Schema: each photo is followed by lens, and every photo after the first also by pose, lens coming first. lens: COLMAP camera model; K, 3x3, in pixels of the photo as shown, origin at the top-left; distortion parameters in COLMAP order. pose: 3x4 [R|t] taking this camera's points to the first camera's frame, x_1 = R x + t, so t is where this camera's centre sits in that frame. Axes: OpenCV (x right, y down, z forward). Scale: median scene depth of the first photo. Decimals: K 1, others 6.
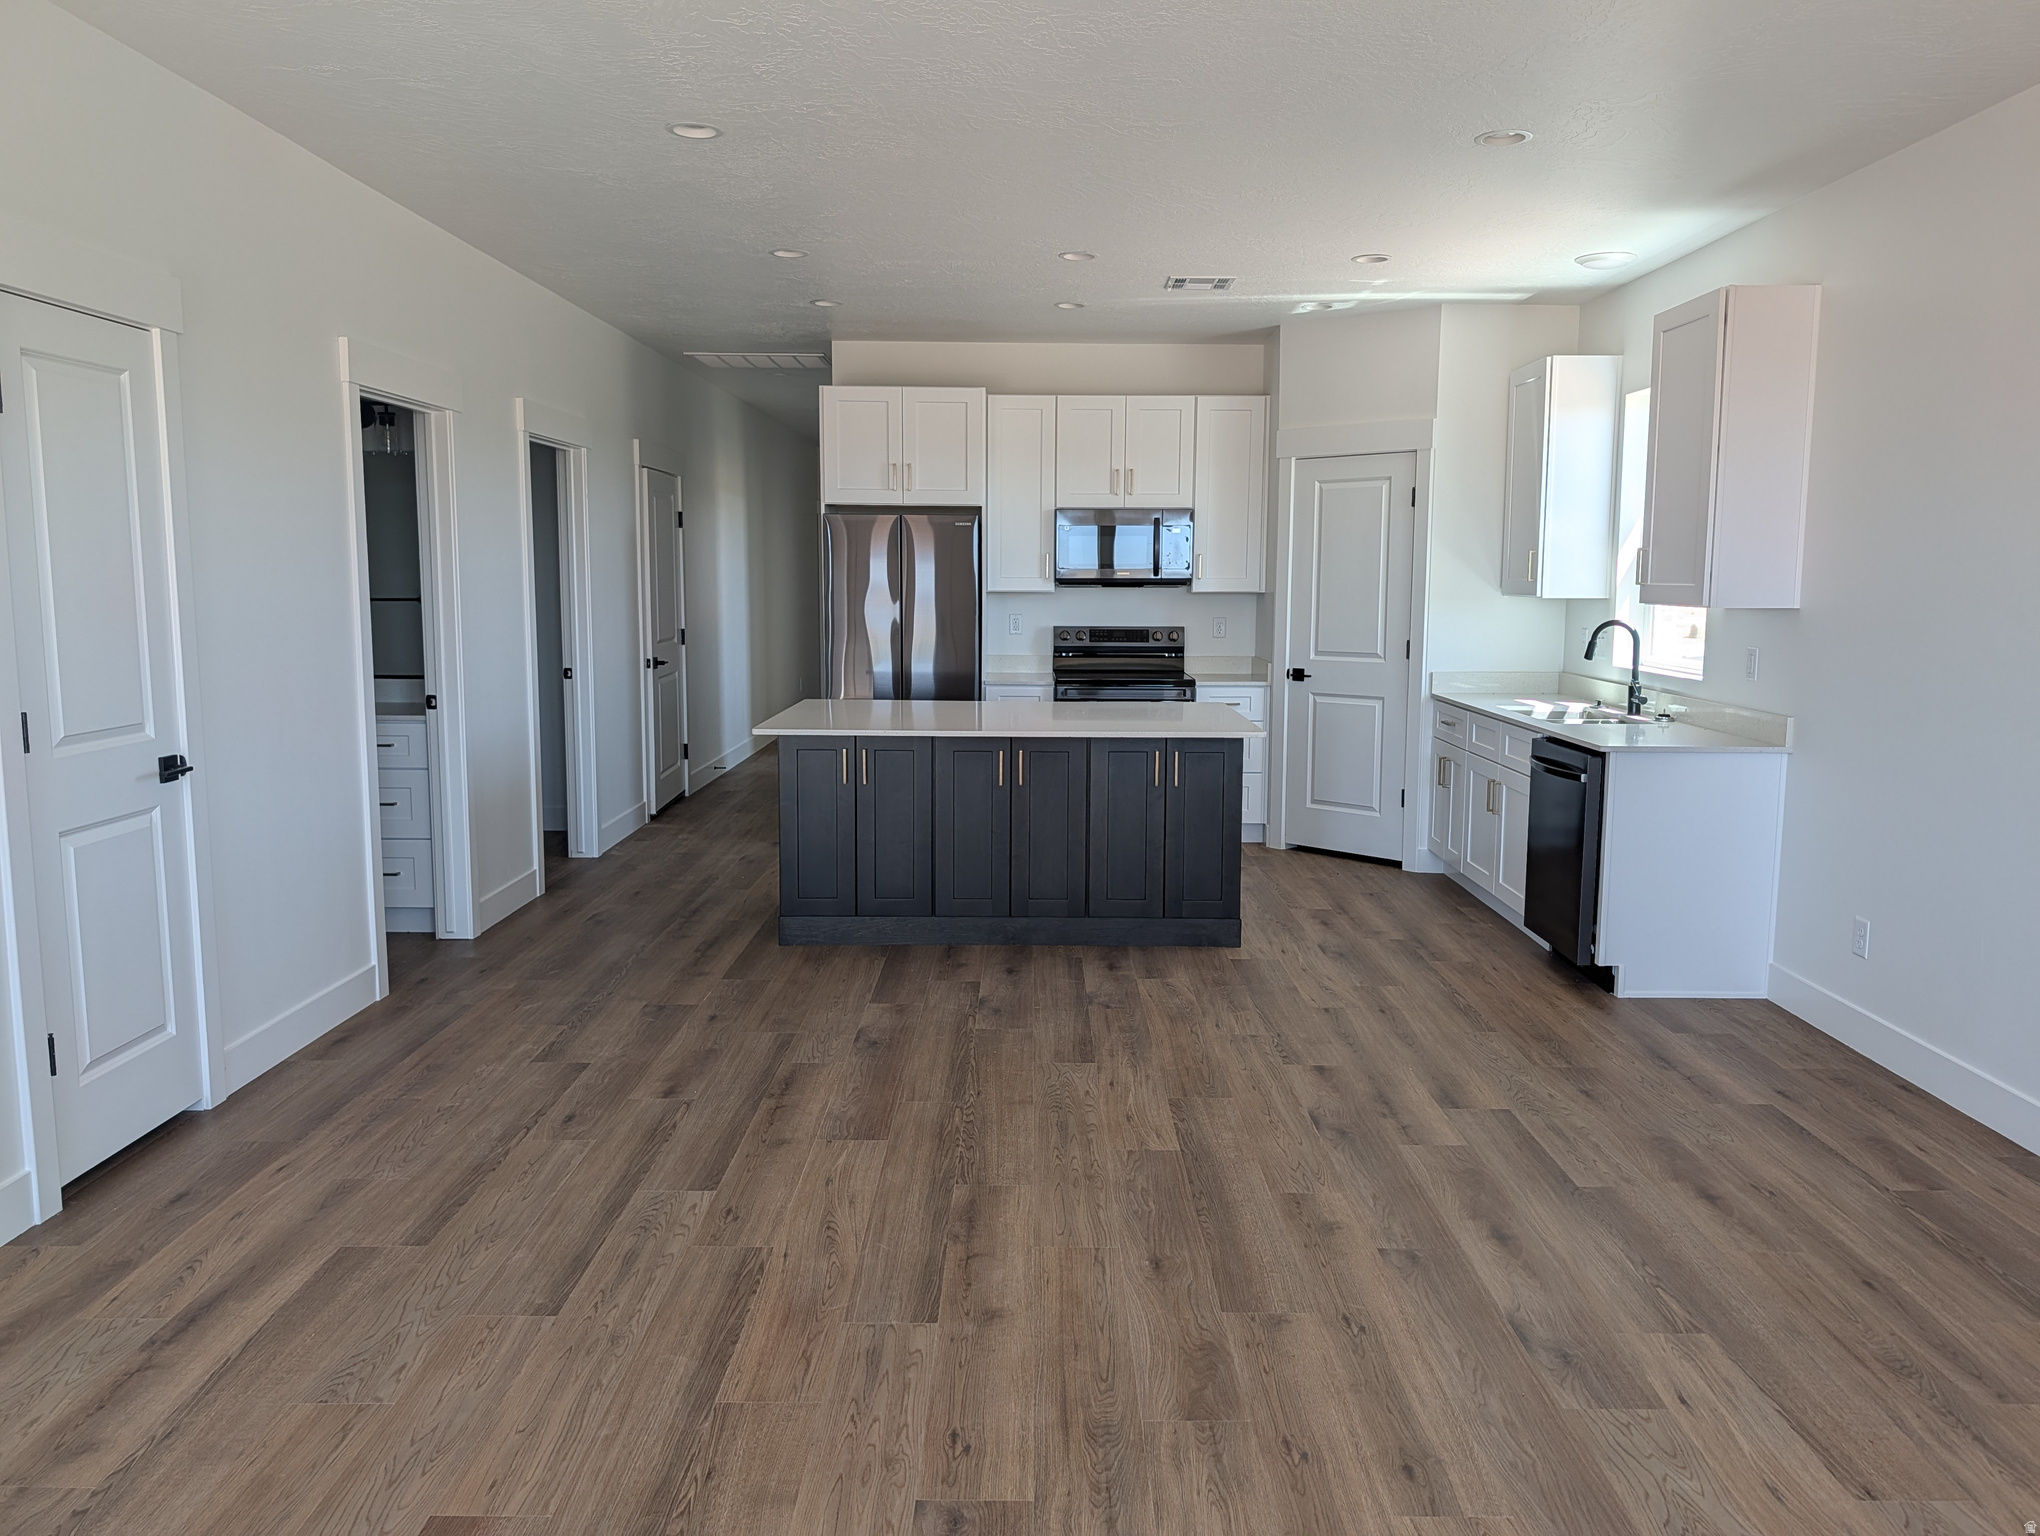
lens RADIAL K [[1580.5, 0, 1020.0], [0, 1580.5, 768.0], [0, 0, 1]] dist [0.123806, -0.002982]
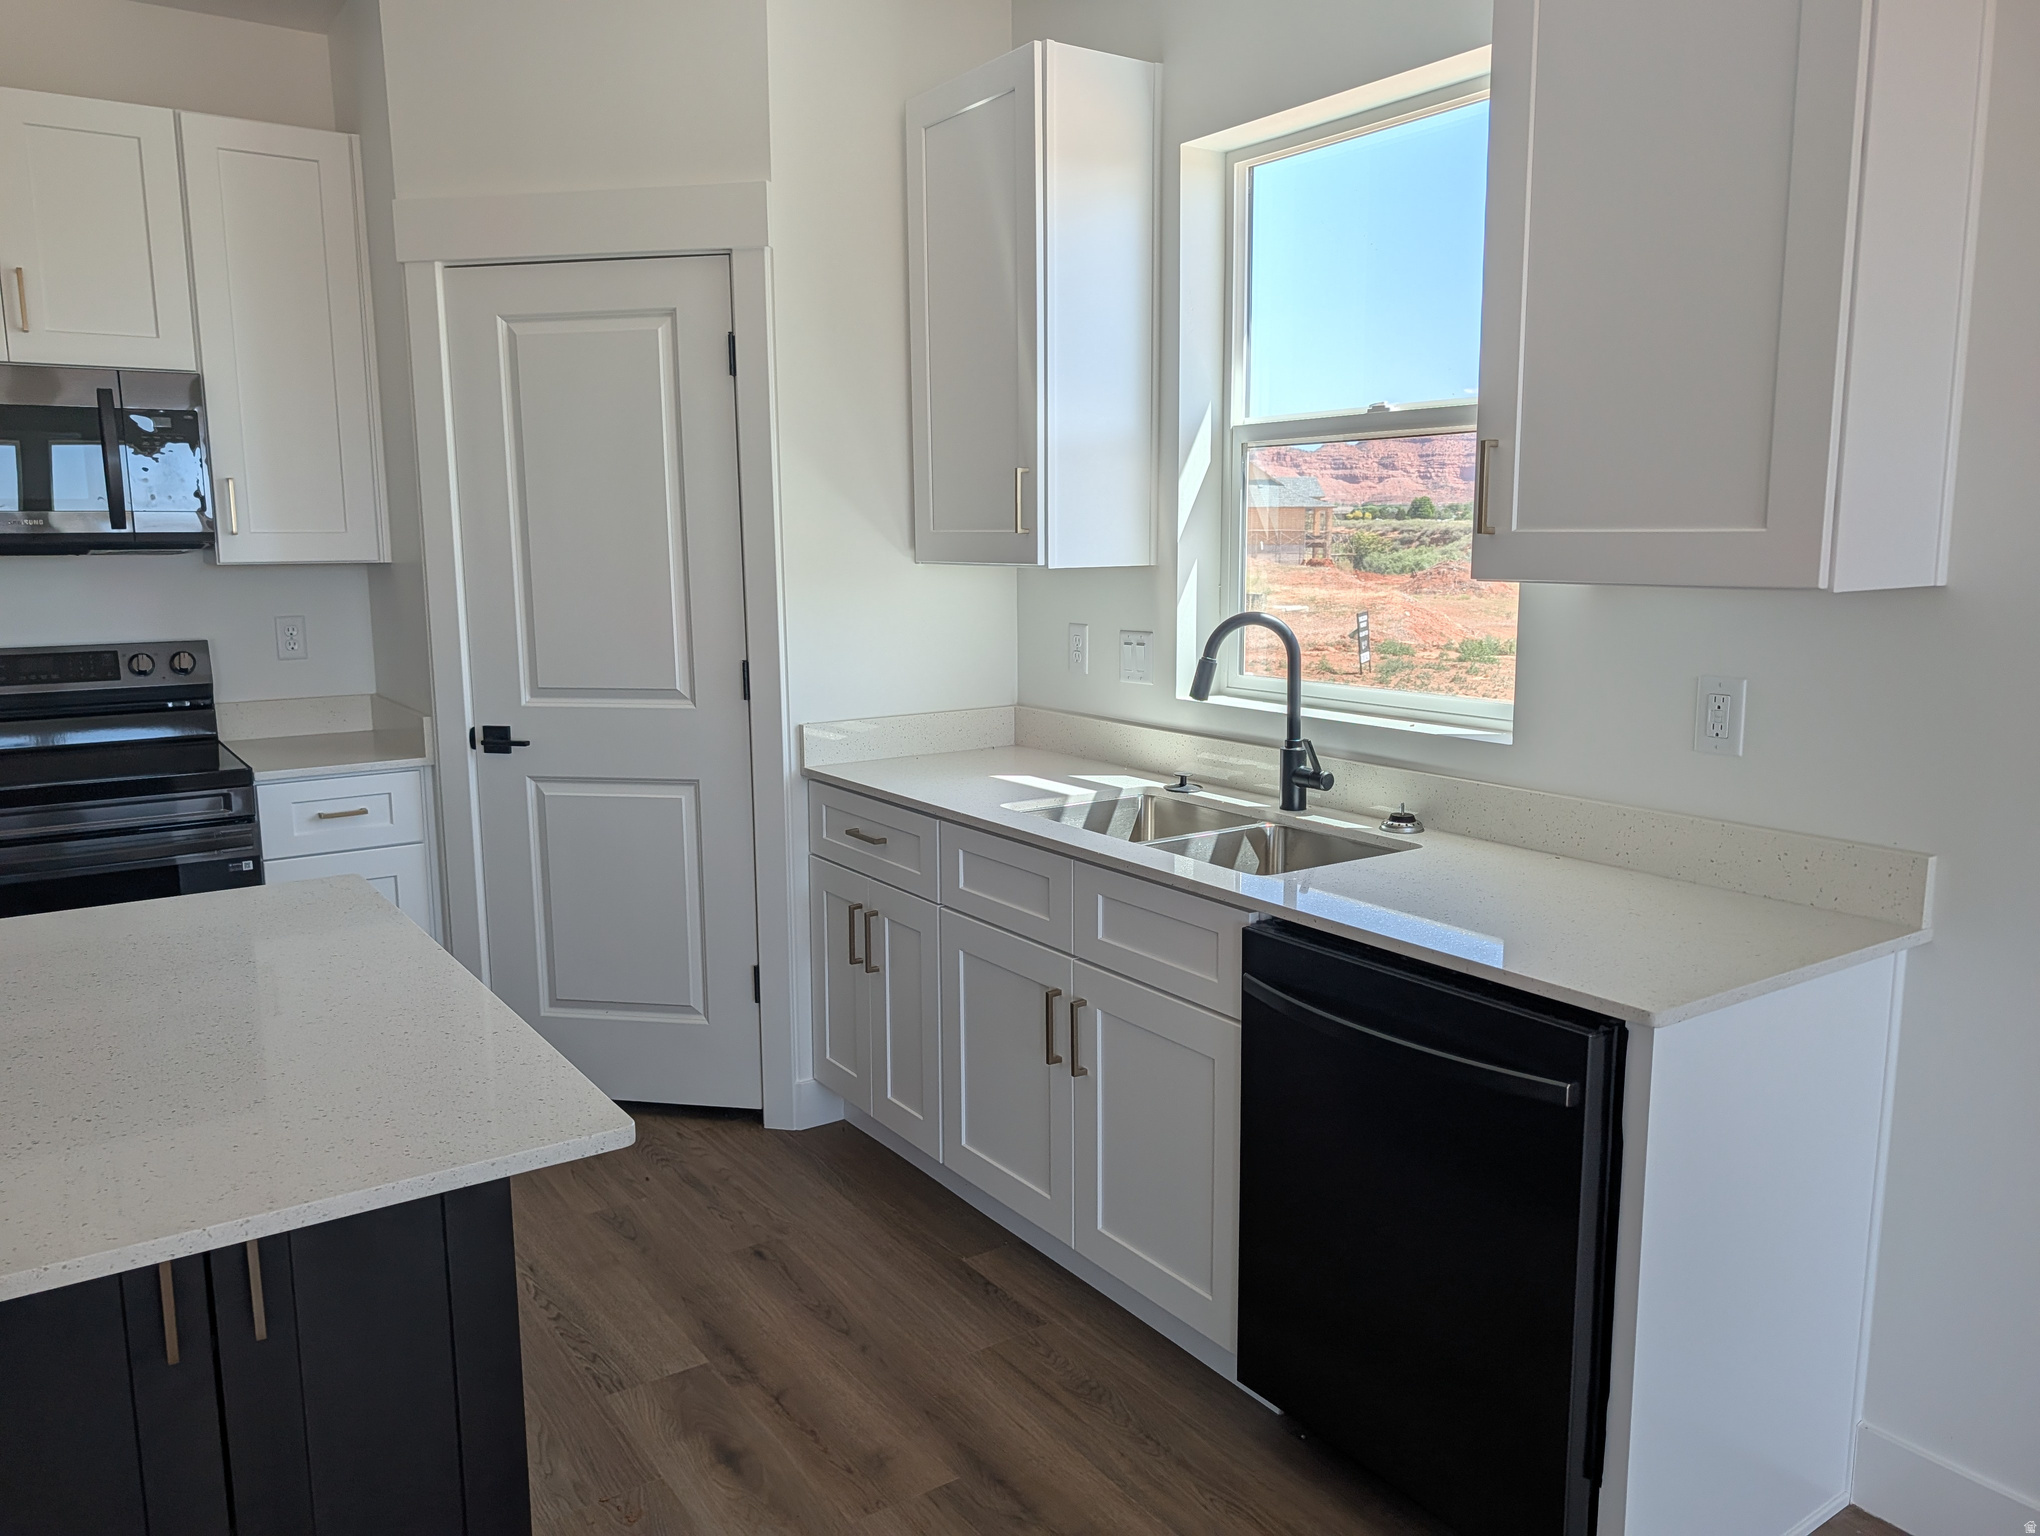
lens RADIAL K [[1488.1, 0, 1020.0], [0, 1488.1, 768.0], [0, 0, 1]] dist [0.007710, -0.005465]
pose [[0.823675, -0.097147, 0.558679, 0.057329], [0.080788, 0.995270, 0.053957, -0.061632], [-0.561278, 0.000692, 0.827627, 0.554111]]
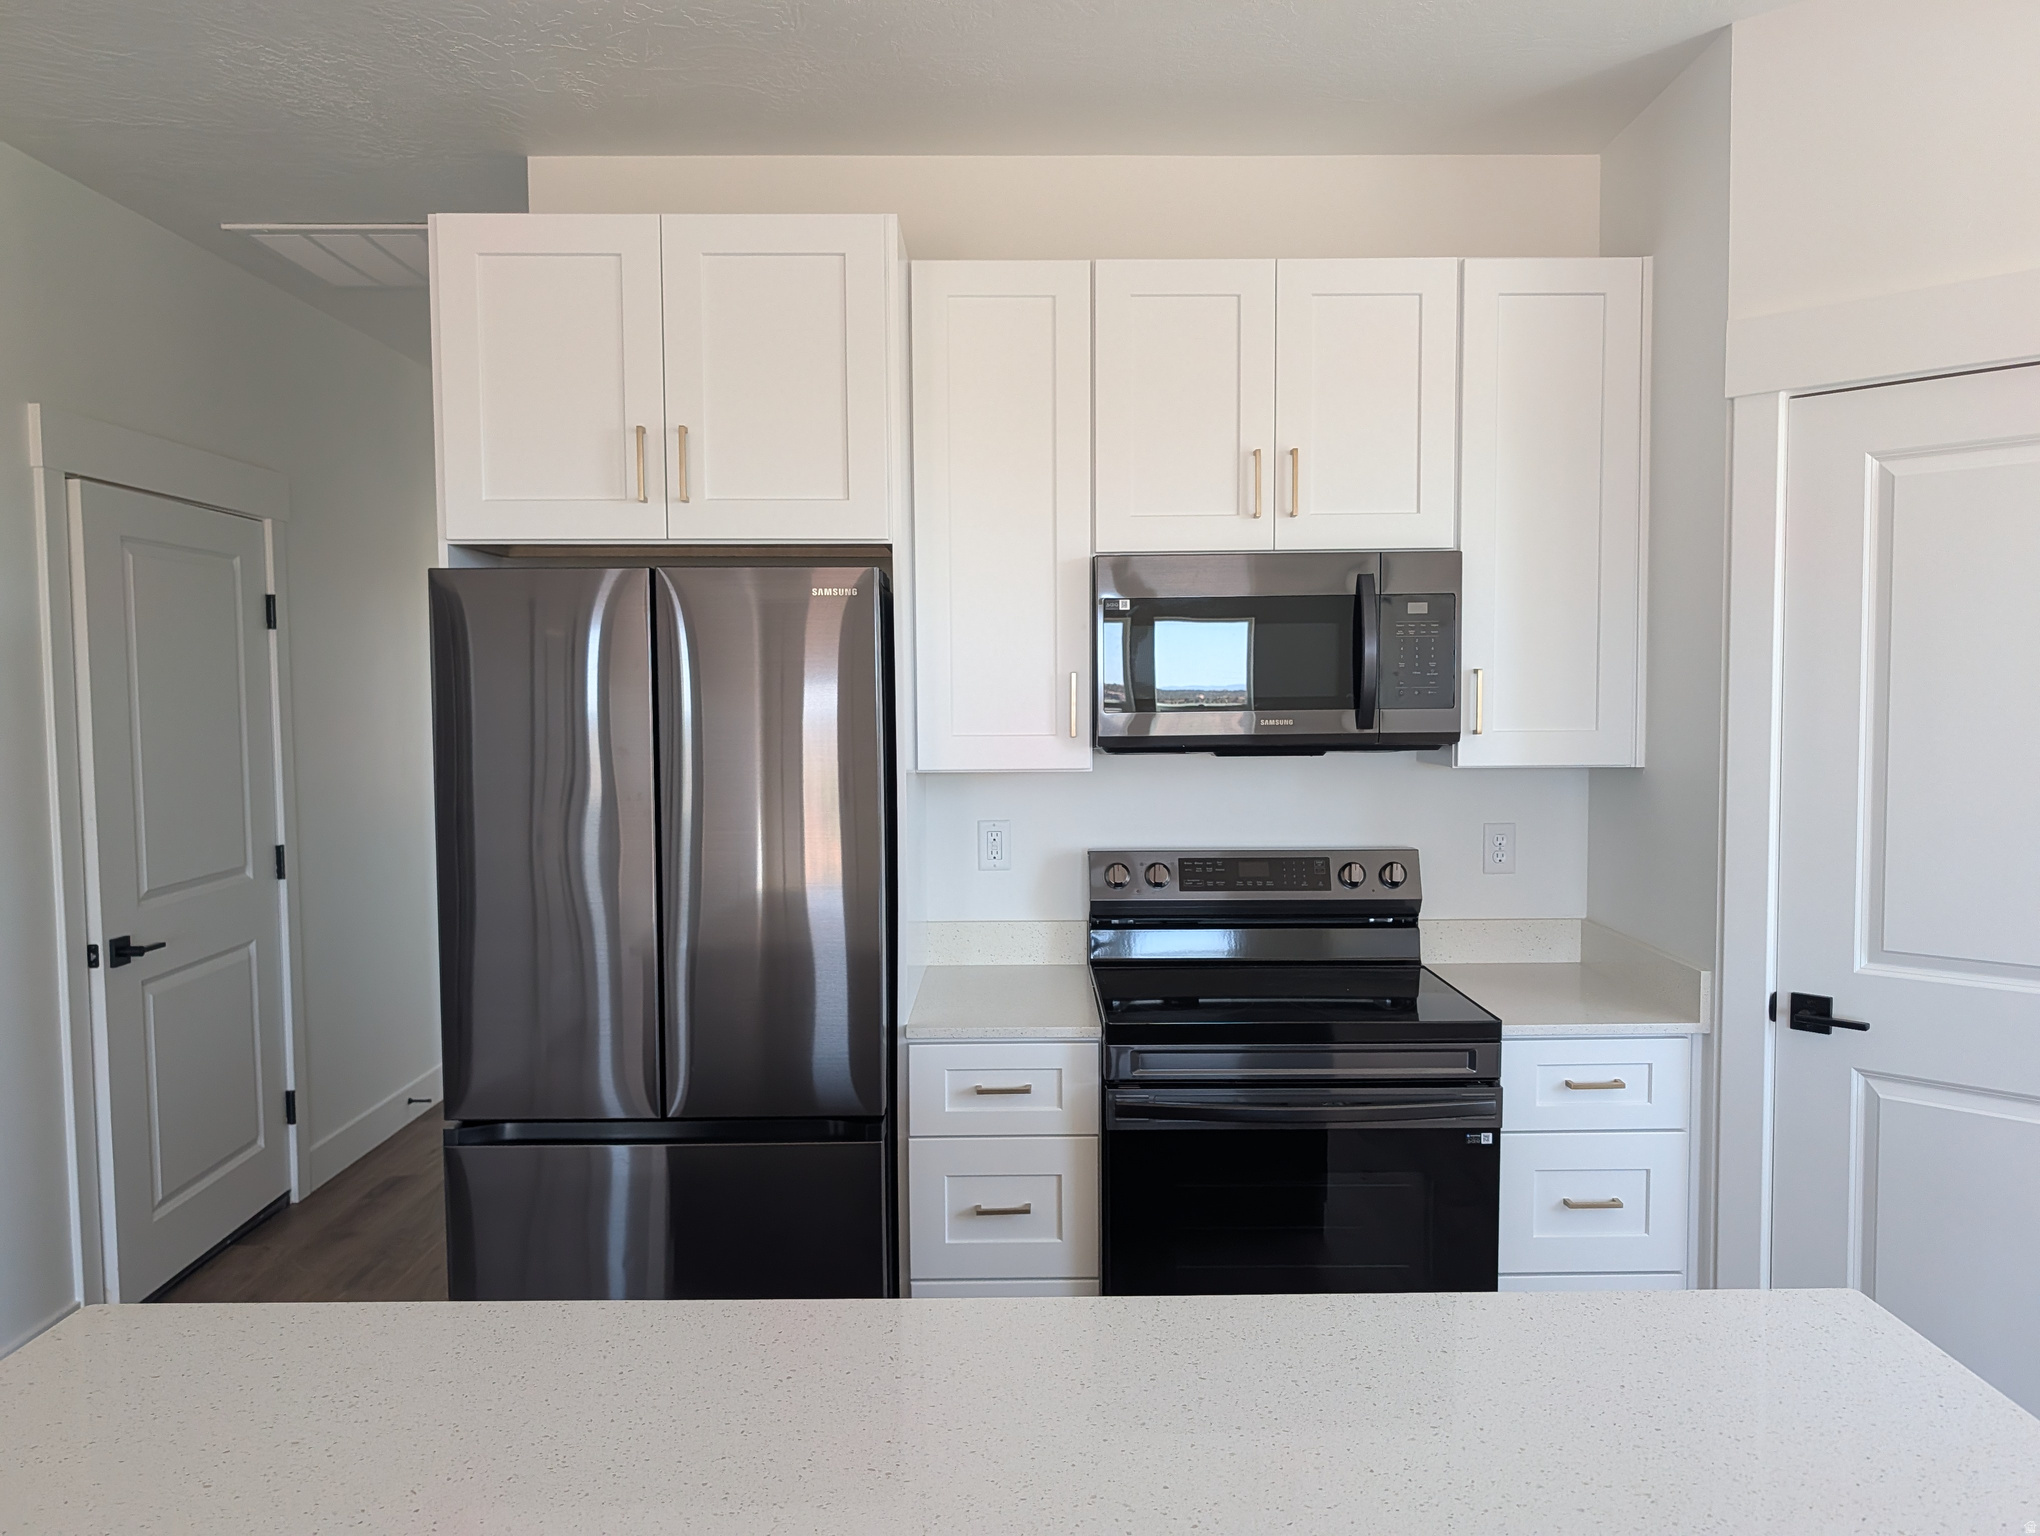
lens RADIAL K [[1426.8, 0, 1020.0], [0, 1426.8, 768.0], [0, 0, 1]] dist [-0.002729, -0.001731]
pose [[0.999906, -0.012875, 0.004734, 0.002721], [0.013170, 0.997546, -0.068769, -0.092933], [-0.003837, 0.068825, 0.997621, 0.688570]]
